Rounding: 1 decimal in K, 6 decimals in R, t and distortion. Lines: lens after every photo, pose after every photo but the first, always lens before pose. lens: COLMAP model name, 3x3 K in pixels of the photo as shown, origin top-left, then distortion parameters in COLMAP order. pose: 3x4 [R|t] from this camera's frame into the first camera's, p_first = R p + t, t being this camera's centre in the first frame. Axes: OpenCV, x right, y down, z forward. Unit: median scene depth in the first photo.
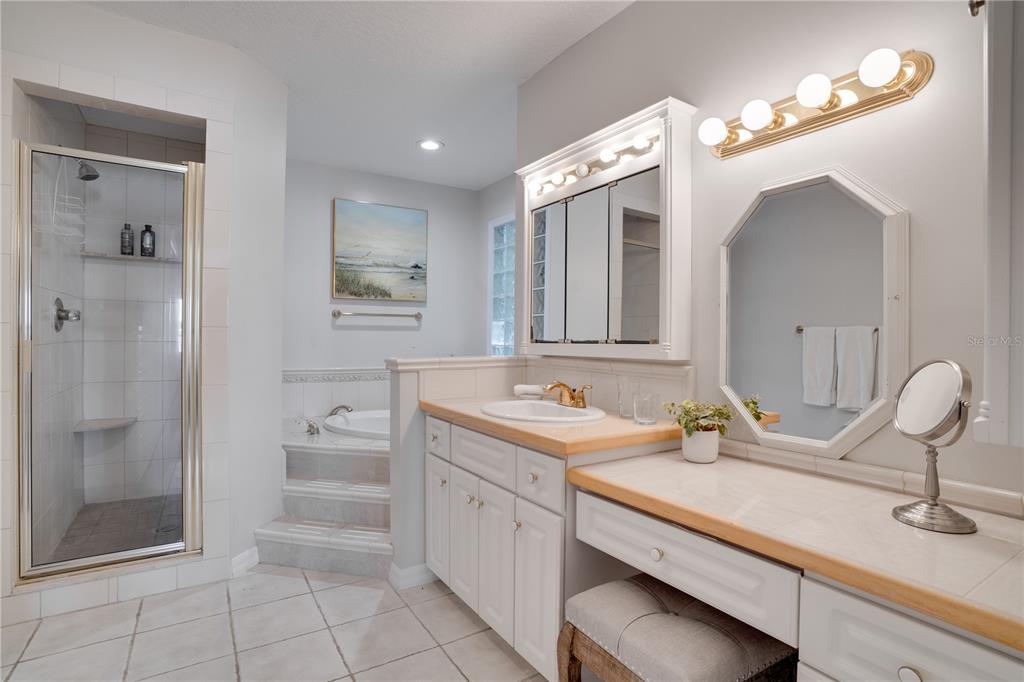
lens RADIAL K [[504.2, 0, 509.7], [0, 504.2, 342.3], [0, 0, 1]] dist [-0.032538, 0.004747]
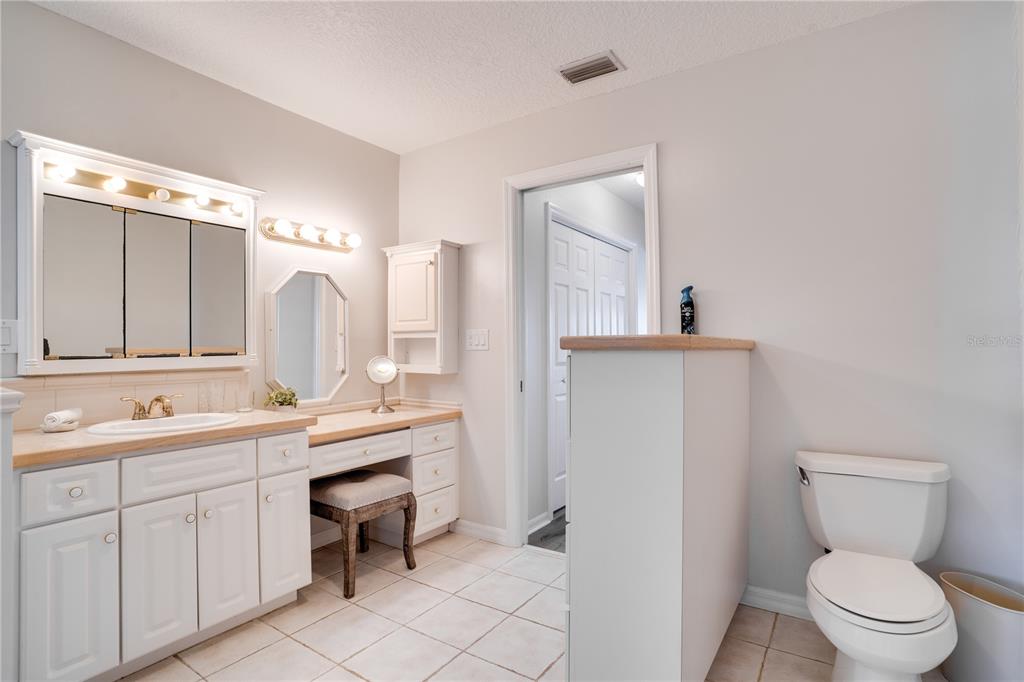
lens RADIAL K [[504.2, 0, 513.0], [0, 504.2, 342.9], [0, 0, 1]] dist [-0.032538, 0.004747]
pose [[-0.377610, 0.004089, 0.925956, -1.191472], [0.014026, 0.999901, 0.001305, -0.020563], [-0.925859, 0.013480, -0.377630, 0.763445]]
